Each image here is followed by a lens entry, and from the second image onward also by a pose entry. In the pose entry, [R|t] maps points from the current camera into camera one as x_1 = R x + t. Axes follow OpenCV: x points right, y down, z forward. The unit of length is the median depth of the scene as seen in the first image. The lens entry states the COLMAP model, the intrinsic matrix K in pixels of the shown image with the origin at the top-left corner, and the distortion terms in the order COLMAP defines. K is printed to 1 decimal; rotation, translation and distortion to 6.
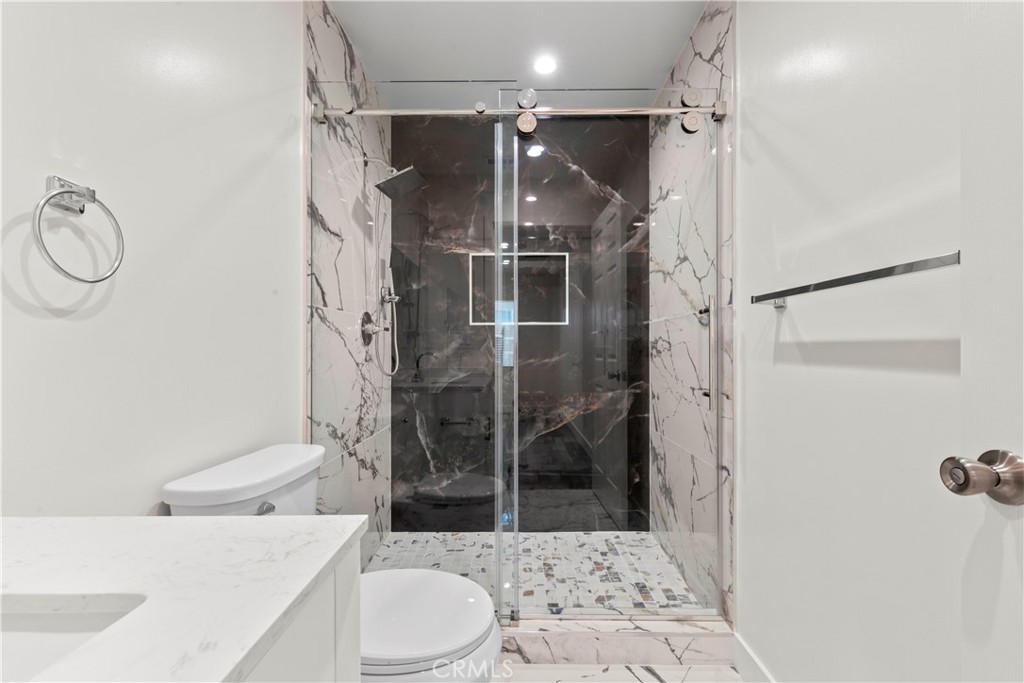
lens RADIAL K [[440.2, 0, 512.8], [0, 440.2, 343.6], [0, 0, 1]] dist [0.003490, -0.000436]
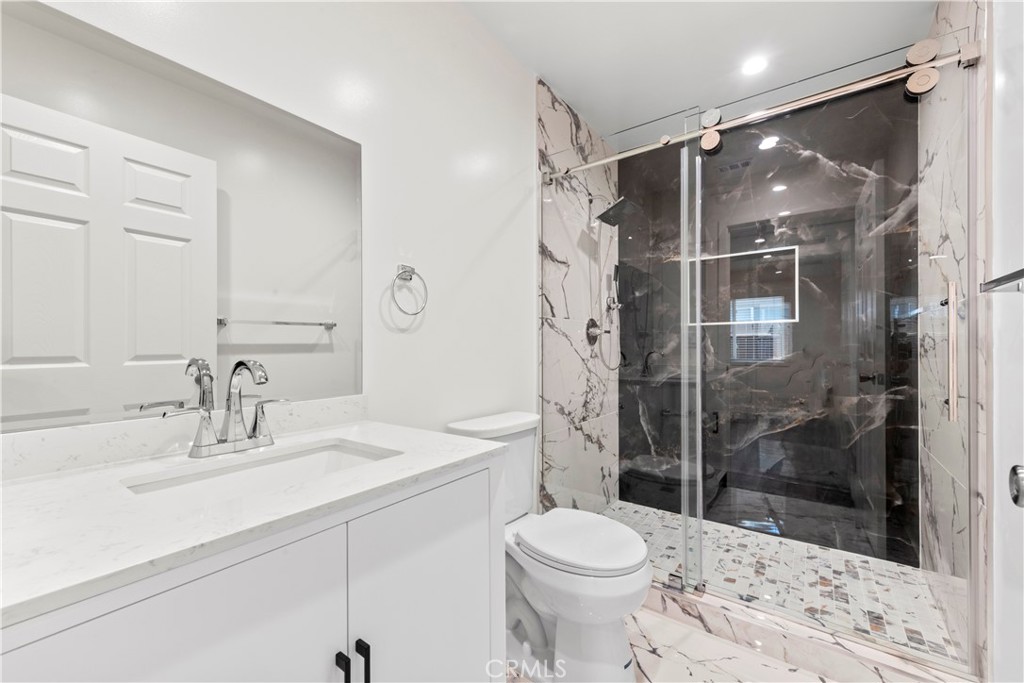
lens RADIAL K [[405.1, 0, 512.0], [0, 405.1, 341.5], [0, 0, 1]] dist [0.000137, -0.000087]
pose [[0.809123, -0.010092, -0.587552, 0.165264], [0.008342, 0.999949, -0.005687, -0.001258], [0.587580, -0.000299, 0.809166, -0.075909]]
